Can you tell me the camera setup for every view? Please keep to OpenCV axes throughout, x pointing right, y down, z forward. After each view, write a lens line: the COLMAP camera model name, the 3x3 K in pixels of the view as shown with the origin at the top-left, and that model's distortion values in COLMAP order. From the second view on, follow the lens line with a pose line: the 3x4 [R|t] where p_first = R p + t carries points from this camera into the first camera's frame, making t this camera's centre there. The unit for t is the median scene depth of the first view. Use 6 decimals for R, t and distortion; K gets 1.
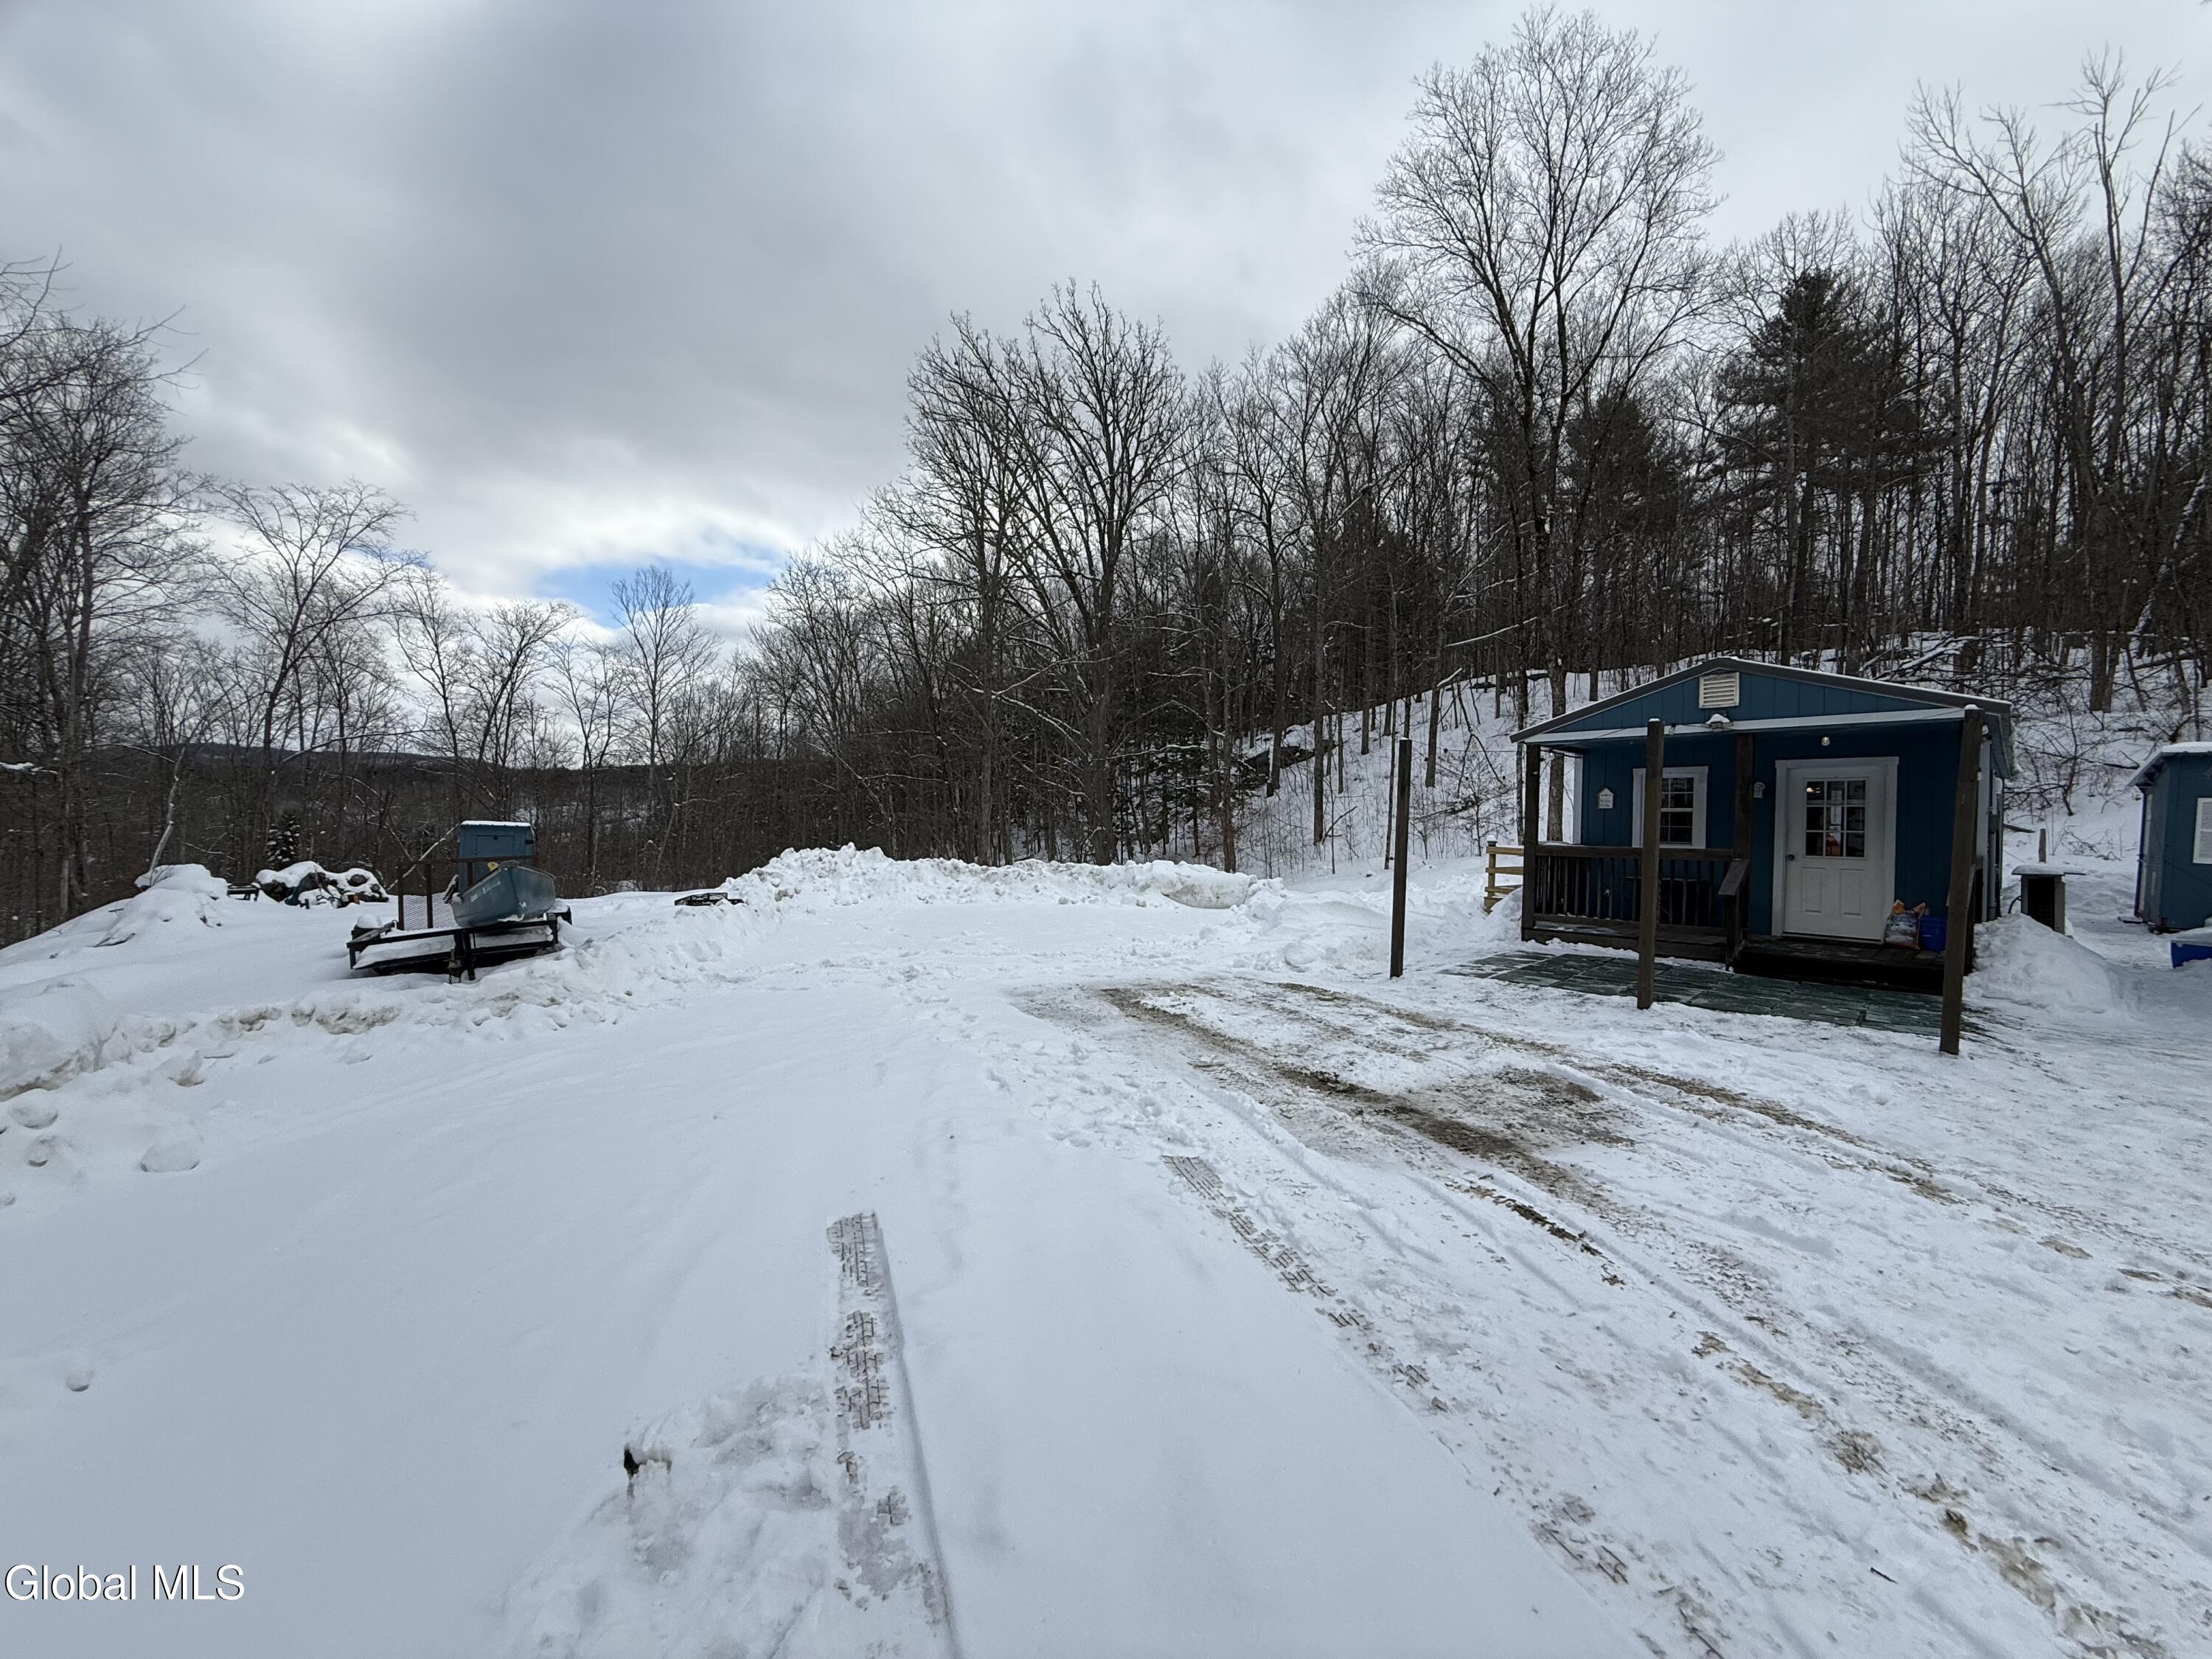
lens RADIAL K [[878.8, 0, 1096.6], [0, 878.8, 827.2], [0, 0, 1]] dist [-0.001408, 0.001012]
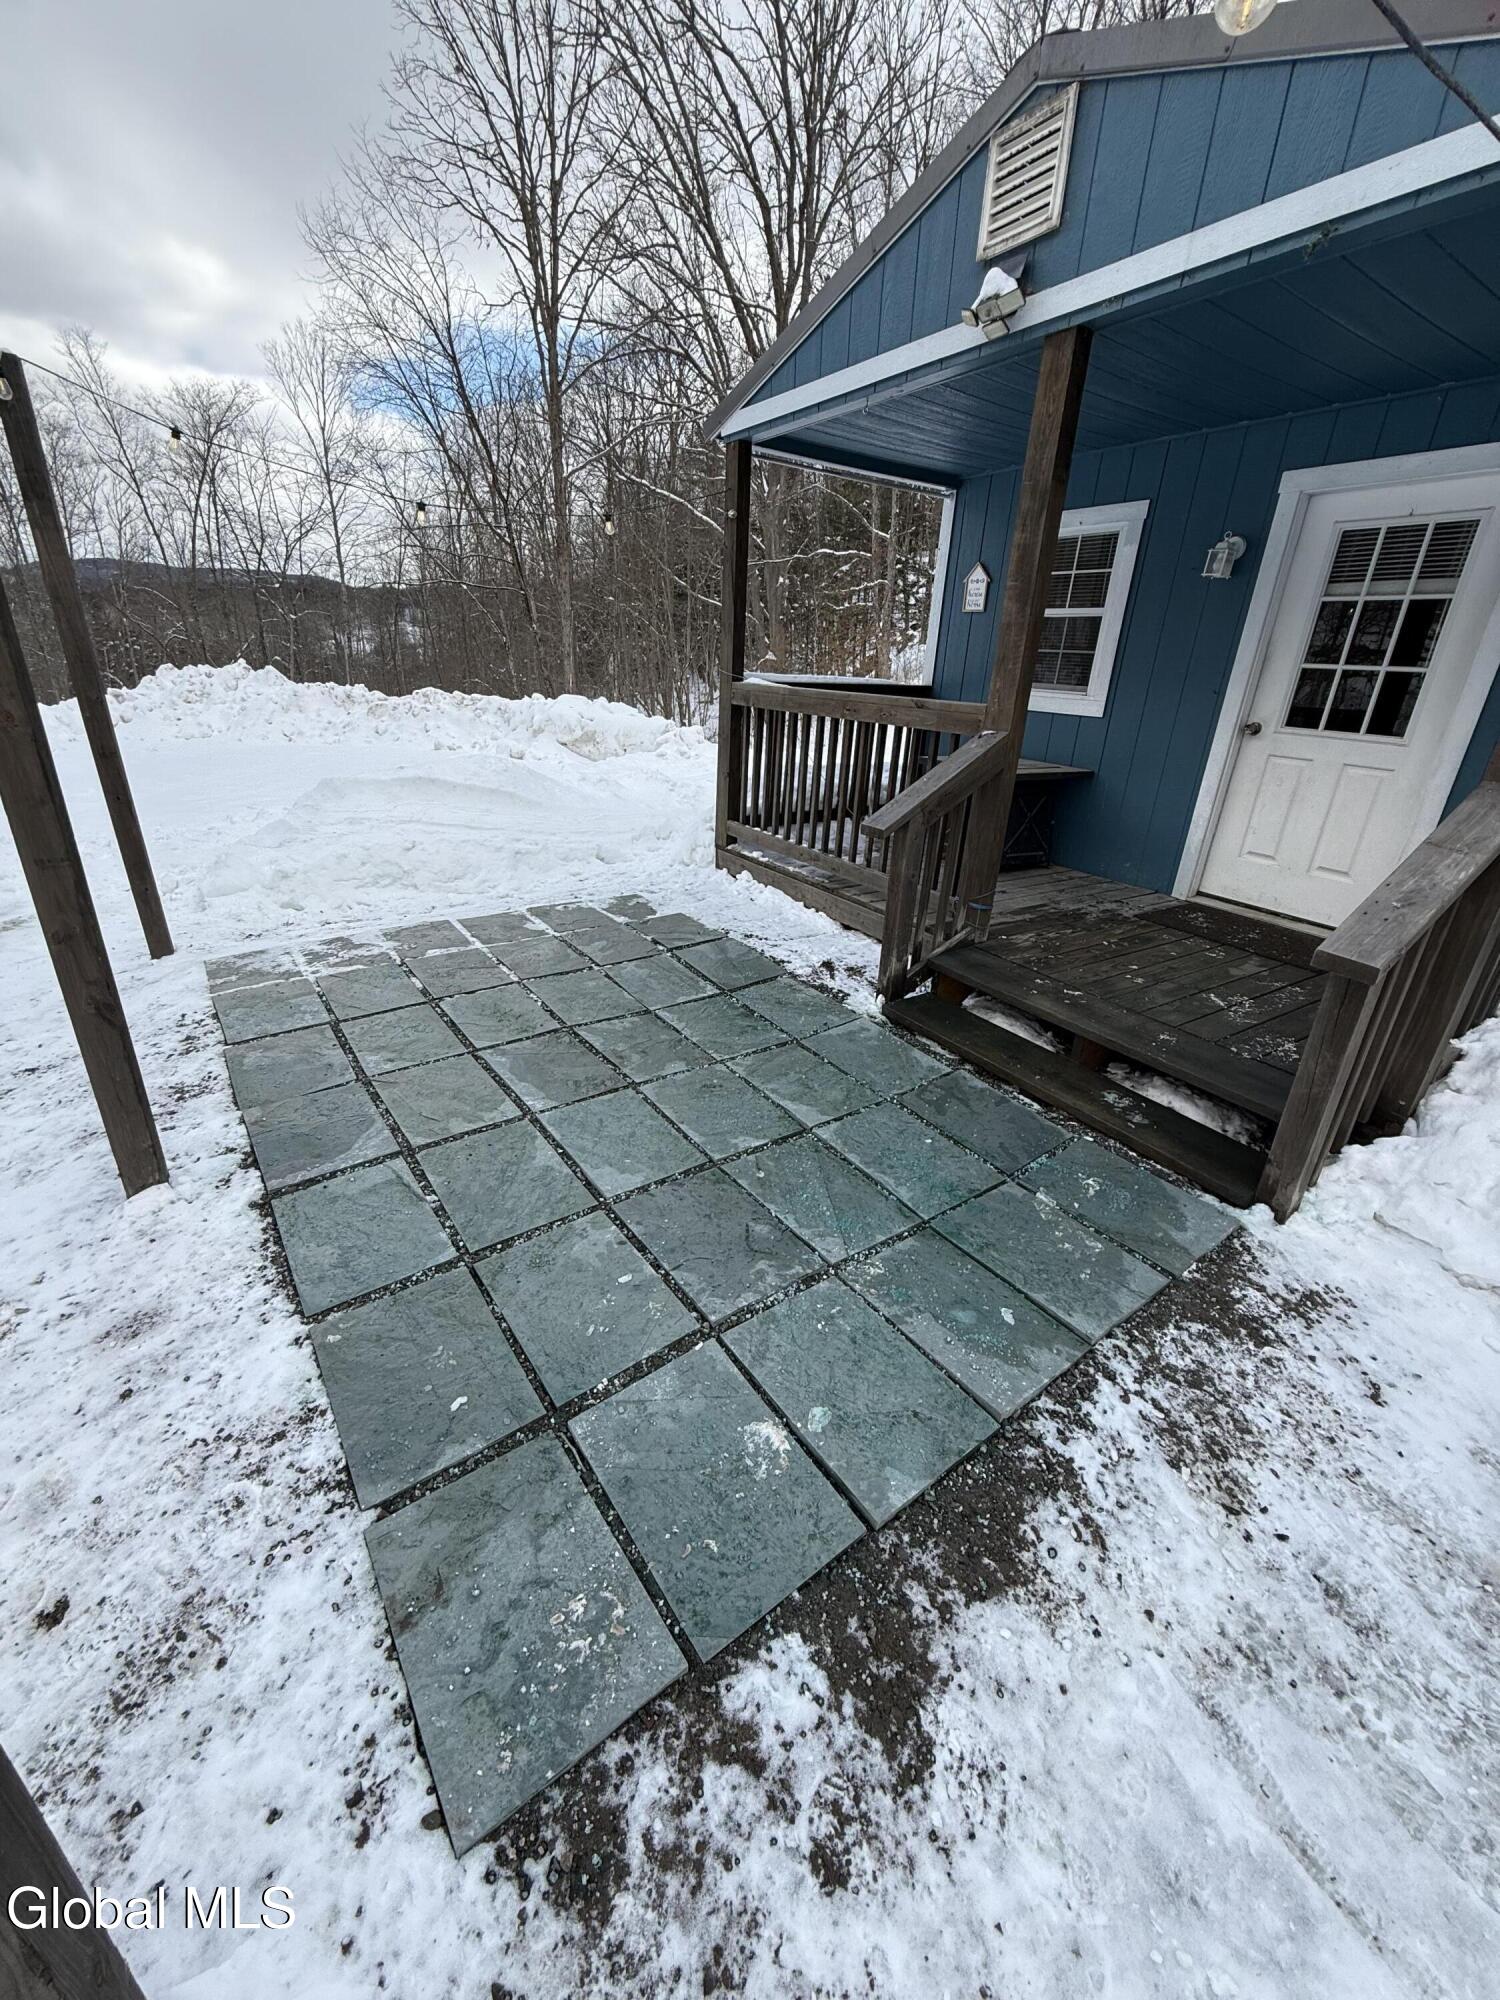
lens RADIAL K [[794.6, 0, 748.6], [0, 794.6, 990.9], [0, 0, 1]] dist [-0.001408, 0.001012]
pose [[0.984437, 0.090385, -0.150714, 0.565724], [-0.025234, 0.921415, 0.387760, 0.006561], [0.173918, -0.377922, 0.909355, 0.503755]]
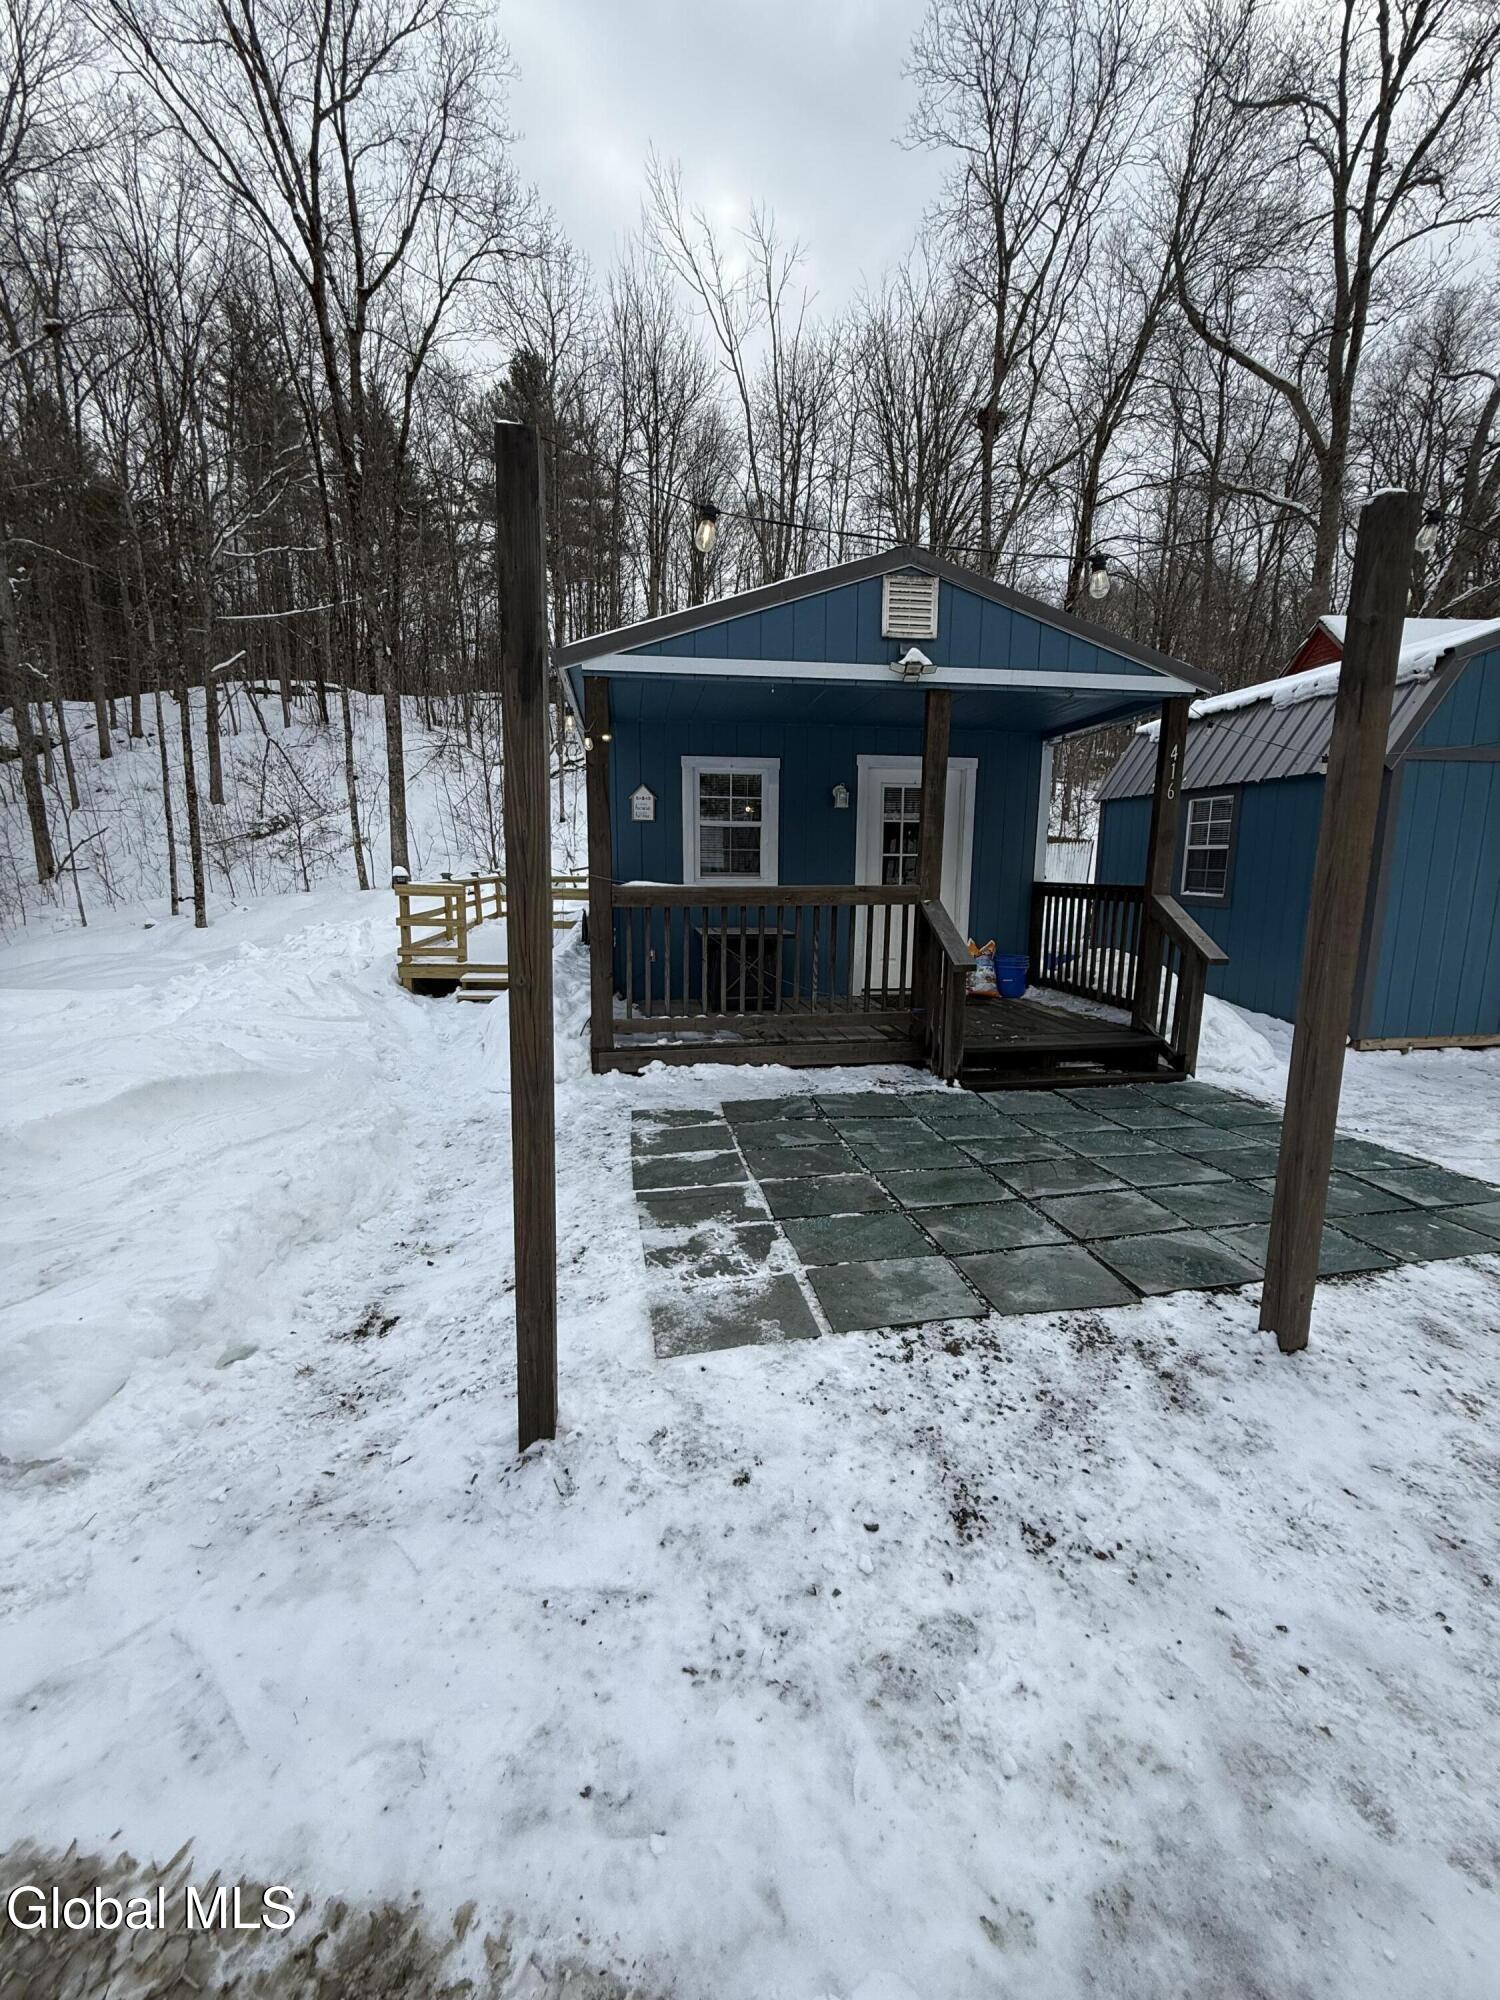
lens RADIAL K [[794.6, 0, 750.3], [0, 794.6, 990.7], [0, 0, 1]] dist [-0.001408, 0.001012]
pose [[0.566575, -0.145902, 0.810991, 0.159140], [0.007597, 0.985083, 0.171914, 0.001150], [-0.823975, -0.091241, 0.559231, 0.642670]]
